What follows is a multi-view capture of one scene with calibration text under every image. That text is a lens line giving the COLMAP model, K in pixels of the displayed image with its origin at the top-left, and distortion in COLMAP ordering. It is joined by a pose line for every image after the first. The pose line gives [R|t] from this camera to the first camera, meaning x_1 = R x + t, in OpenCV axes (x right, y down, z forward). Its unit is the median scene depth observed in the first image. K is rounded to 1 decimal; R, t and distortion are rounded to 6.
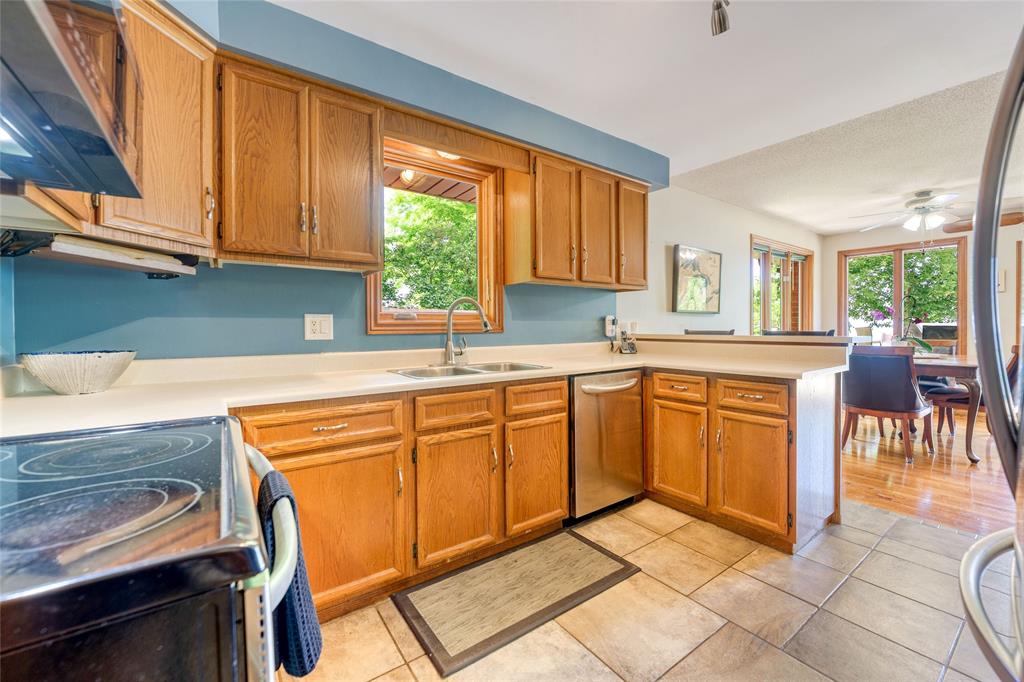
lens RADIAL K [[417.7, 0, 513.7], [0, 417.7, 331.6], [0, 0, 1]] dist [-0.012065, -0.000155]
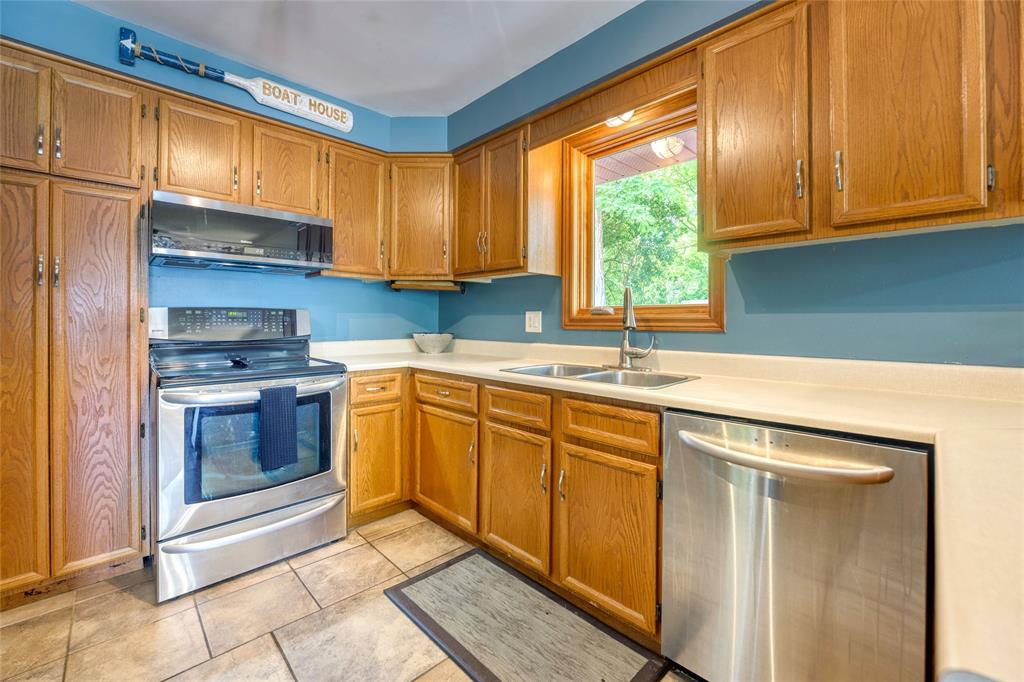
lens RADIAL K [[417.7, 0, 512.9], [0, 417.7, 320.5], [0, 0, 1]] dist [-0.012065, -0.000155]
pose [[0.145774, 0.004005, -0.989310, 0.792160], [-0.015124, 0.999884, 0.001819, -0.017043], [0.989202, 0.014697, 0.145817, 0.808181]]
